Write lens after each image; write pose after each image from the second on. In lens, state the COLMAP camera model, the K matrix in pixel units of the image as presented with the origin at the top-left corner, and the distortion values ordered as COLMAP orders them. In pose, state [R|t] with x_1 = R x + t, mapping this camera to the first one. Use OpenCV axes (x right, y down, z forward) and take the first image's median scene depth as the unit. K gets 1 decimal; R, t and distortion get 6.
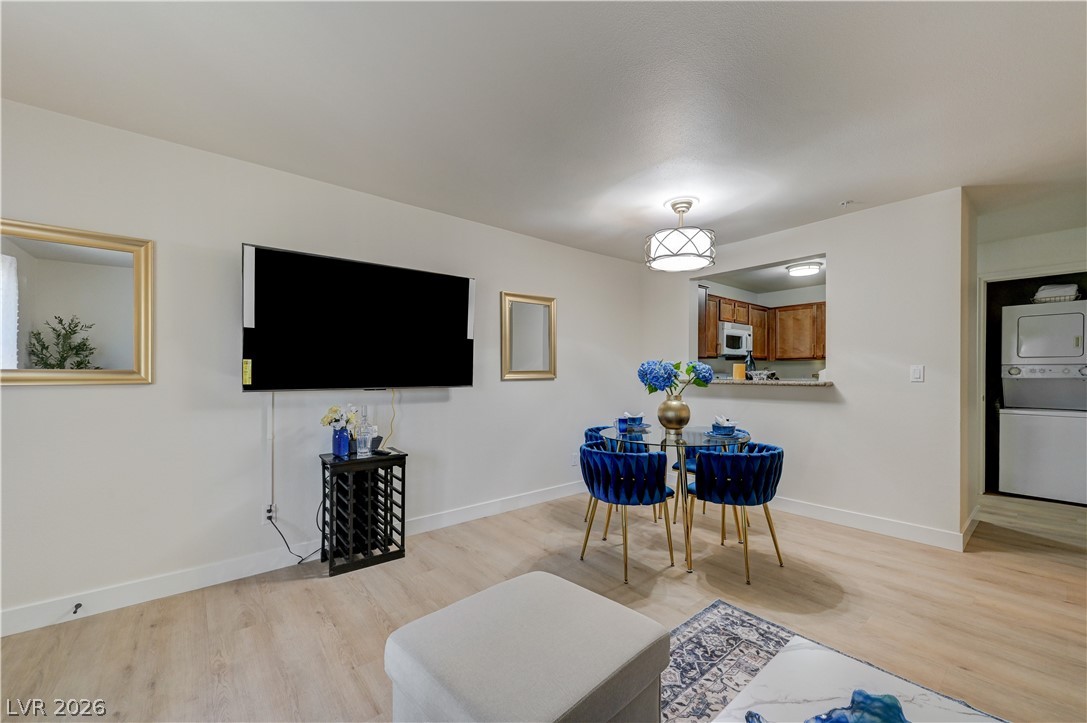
lens RADIAL K [[419.5, 0, 541.4], [0, 419.5, 377.9], [0, 0, 1]] dist [0.001209, 0.000238]
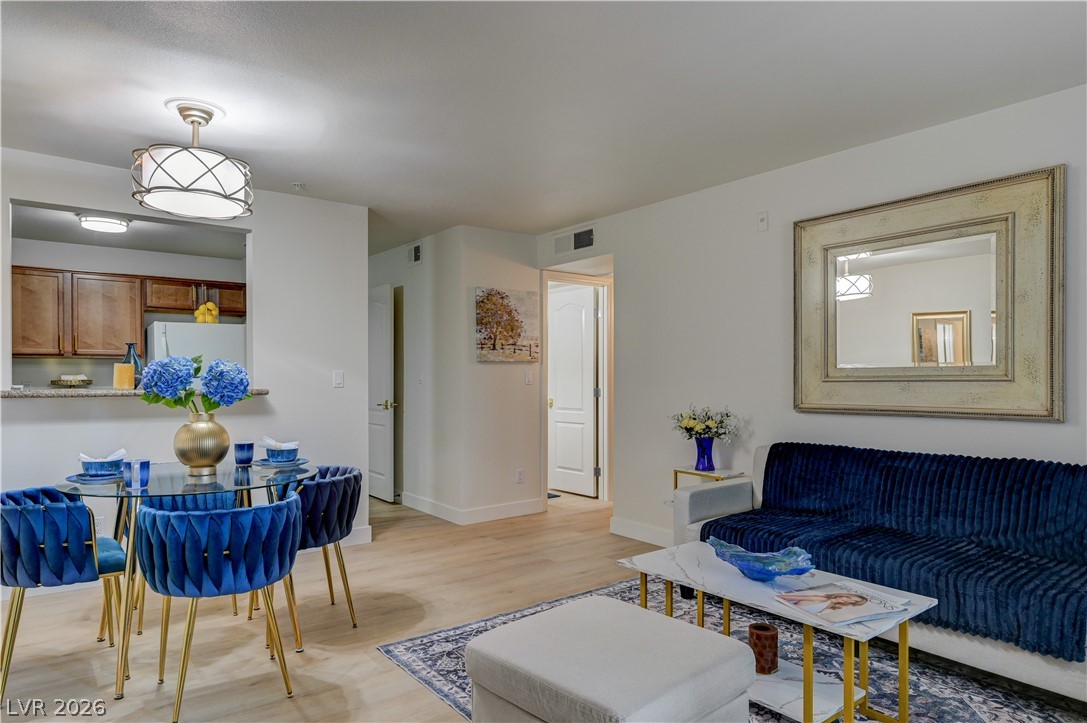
lens RADIAL K [[642.8, 0, 542.8], [0, 642.8, 381.1], [0, 0, 1]] dist [-0.000422, 0.000462]
pose [[0.040864, 0.002773, 0.999161, -0.757250], [0.003175, 0.999991, -0.002906, -0.004634], [-0.999160, 0.003291, 0.040855, 0.533763]]
